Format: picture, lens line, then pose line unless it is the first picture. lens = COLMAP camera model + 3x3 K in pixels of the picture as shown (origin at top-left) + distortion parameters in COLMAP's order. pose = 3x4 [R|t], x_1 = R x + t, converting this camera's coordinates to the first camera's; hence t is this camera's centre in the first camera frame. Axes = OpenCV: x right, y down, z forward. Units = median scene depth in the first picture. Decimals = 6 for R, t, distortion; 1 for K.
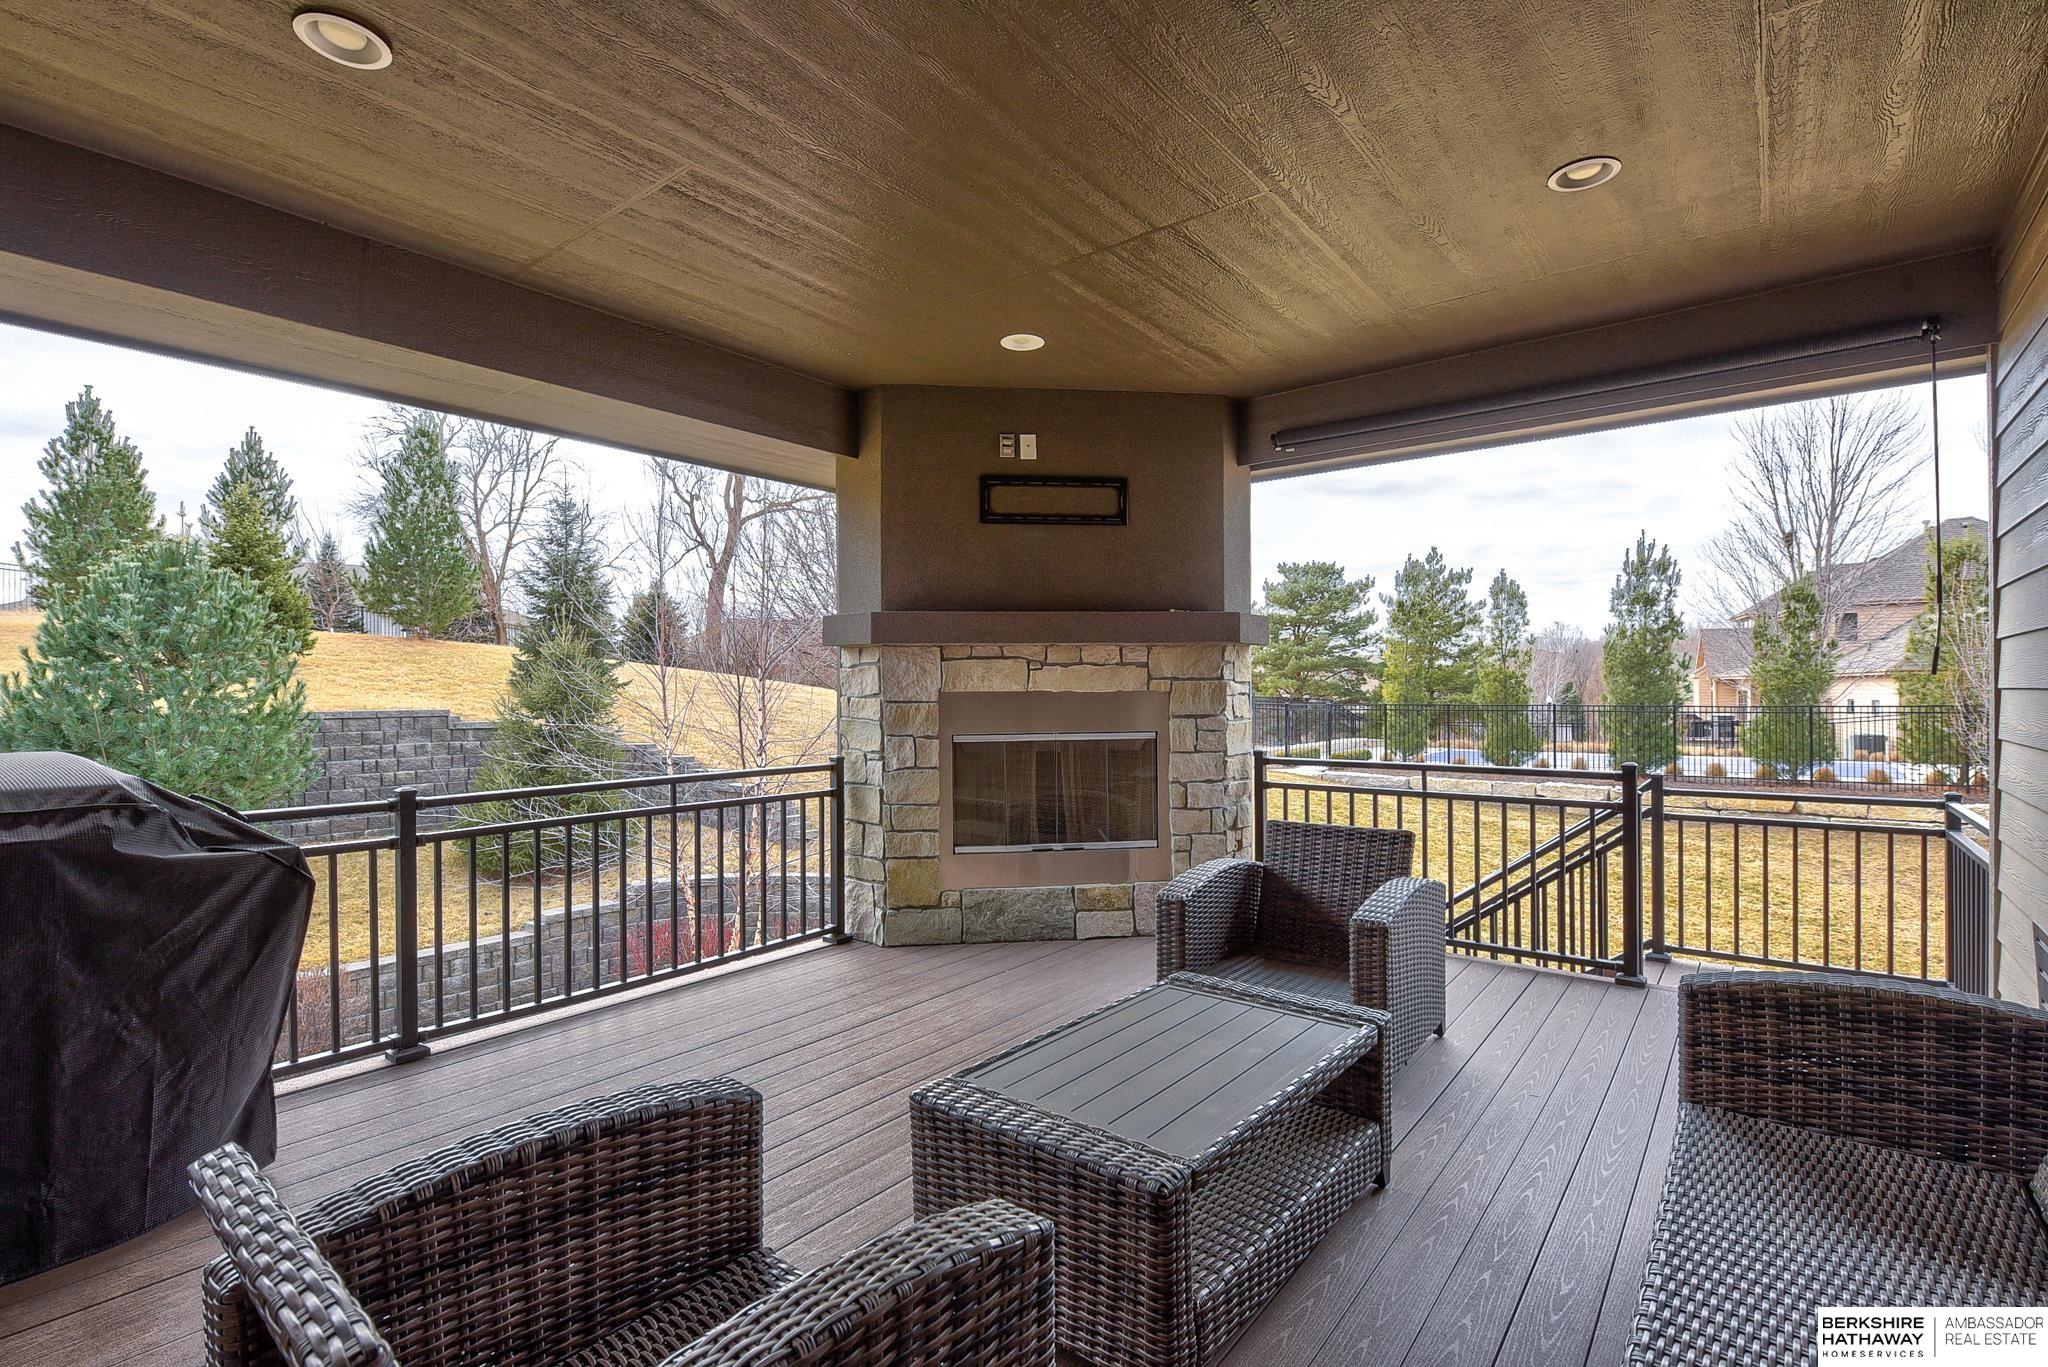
lens RADIAL K [[999.2, 0, 1024.0], [0, 999.2, 683.5], [0, 0, 1]] dist [0.020831, -0.000382]
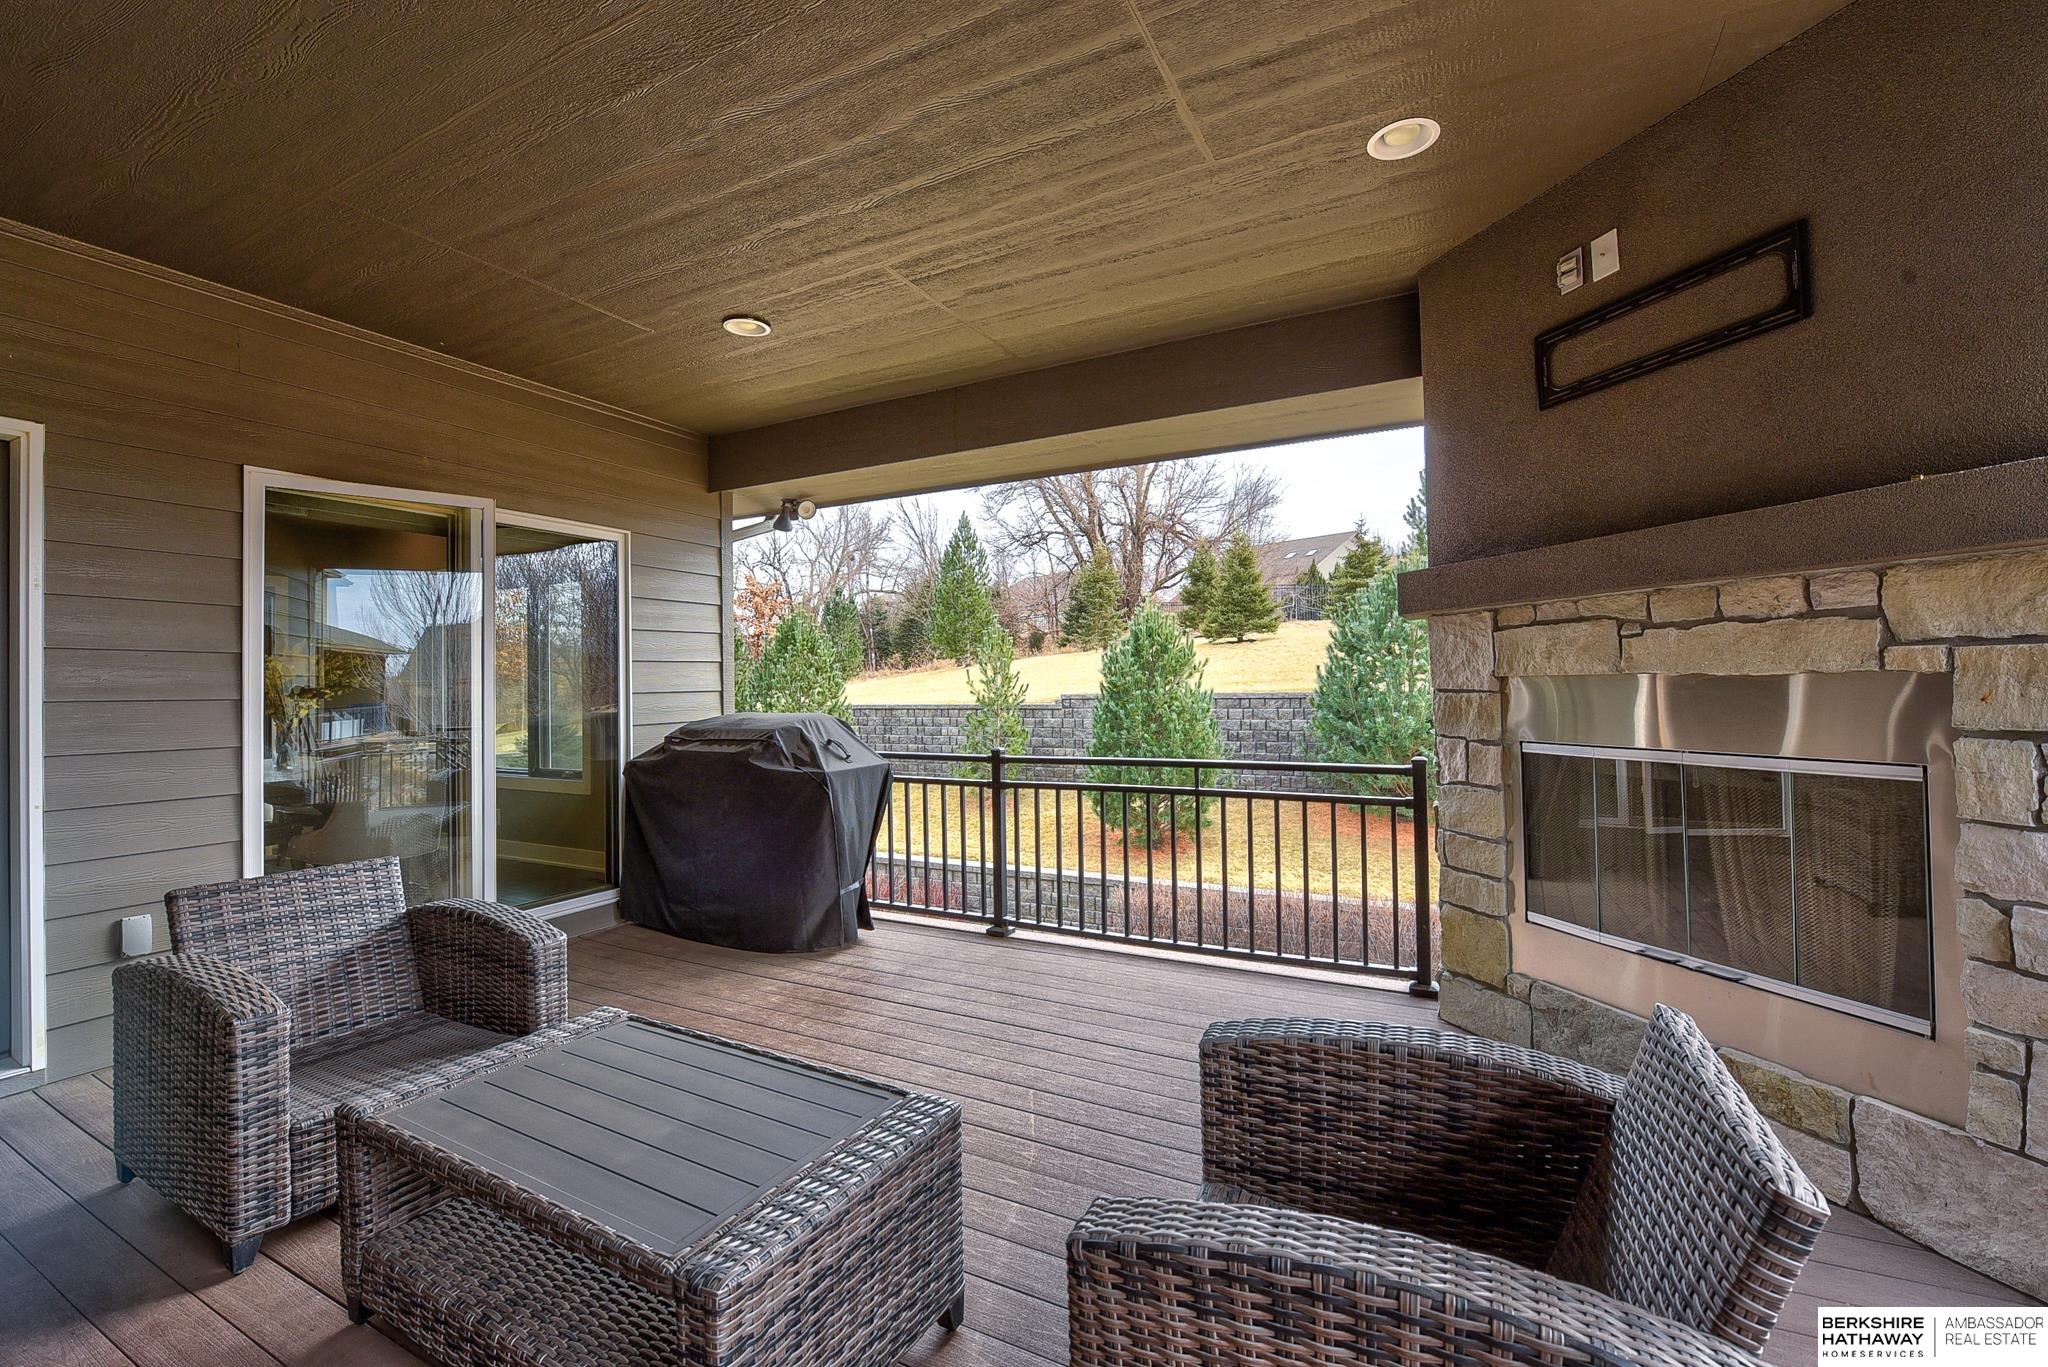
lens RADIAL K [[890.5, 0, 1021.8], [0, 890.5, 665.8], [0, 0, 1]] dist [-0.003274, -0.000416]
pose [[0.155799, -0.017021, -0.987642, 0.463160], [0.020933, 0.999684, -0.013926, 0.002778], [0.987567, -0.018505, 0.156106, 0.583708]]
